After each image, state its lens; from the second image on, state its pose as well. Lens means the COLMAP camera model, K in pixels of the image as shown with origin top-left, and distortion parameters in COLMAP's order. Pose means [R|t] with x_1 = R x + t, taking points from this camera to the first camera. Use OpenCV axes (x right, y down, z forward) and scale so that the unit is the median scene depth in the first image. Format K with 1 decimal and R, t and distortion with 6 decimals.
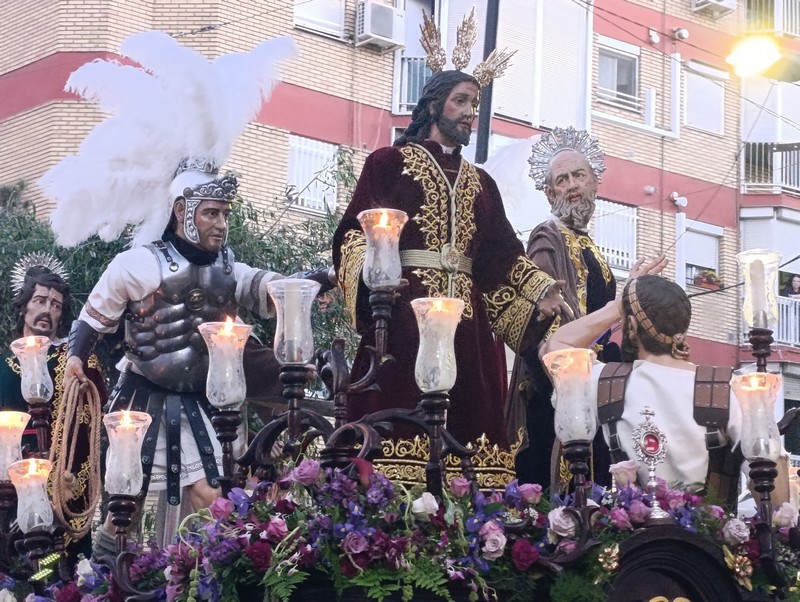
lens RADIAL K [[2124.5, 0, 400.0], [0, 2124.5, 301.0], [0, 0, 1]] dist [0.209122, 1.002909]
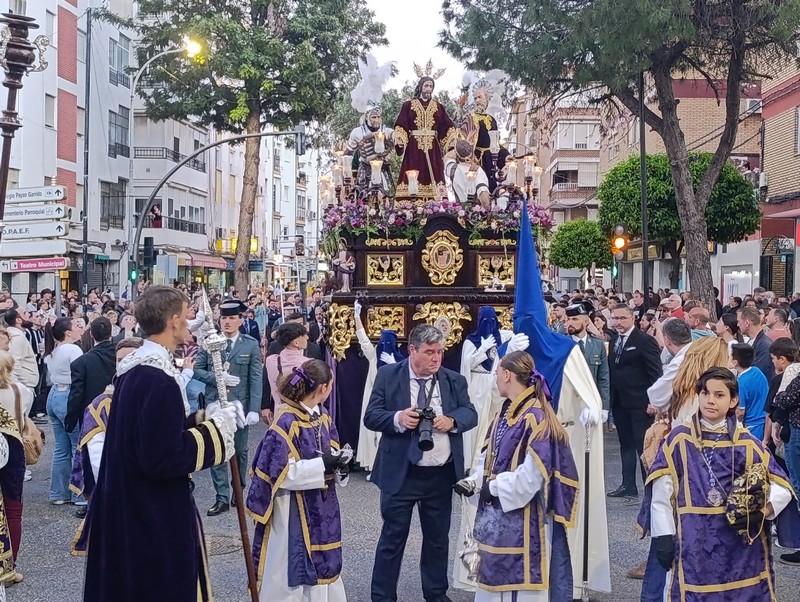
lens RADIAL K [[1094.8, 0, 400.0], [0, 1094.8, 301.0], [0, 0, 1]] dist [0.170910, -0.724772]
pose [[0.927785, 0.014481, -0.372833, 0.679036], [0.082637, 0.966455, 0.243177, -0.199081], [0.363848, -0.256426, 0.895466, -0.748745]]
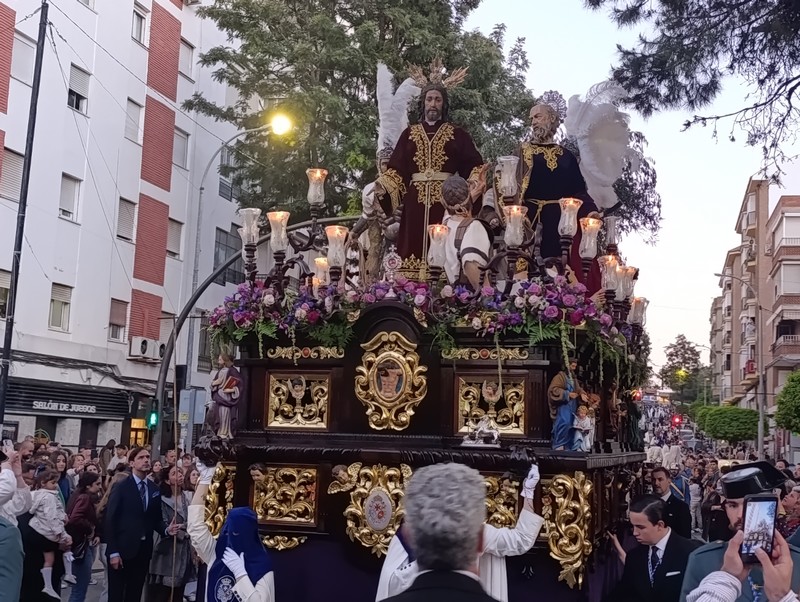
lens RADIAL K [[1094.8, 0, 400.0], [0, 1094.8, 301.0], [0, 0, 1]] dist [0.170910, -0.724772]
pose [[0.723636, -0.047058, -0.688576, 0.760633], [0.133162, 0.988447, 0.072390, 0.021442], [0.677215, -0.144076, 0.721542, 0.158007]]
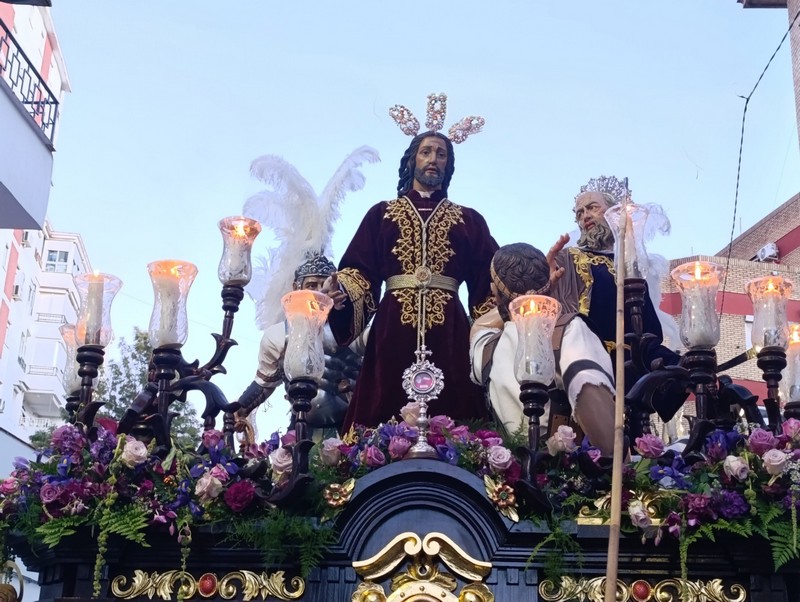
lens RADIAL K [[1094.8, 0, 400.0], [0, 1094.8, 301.0], [0, 0, 1]] dist [0.170910, -0.724772]
pose [[0.856731, -0.170435, -0.486790, 0.310505], [0.091312, 0.979036, -0.182074, 0.103841], [0.507617, 0.111538, 0.854333, 0.465853]]
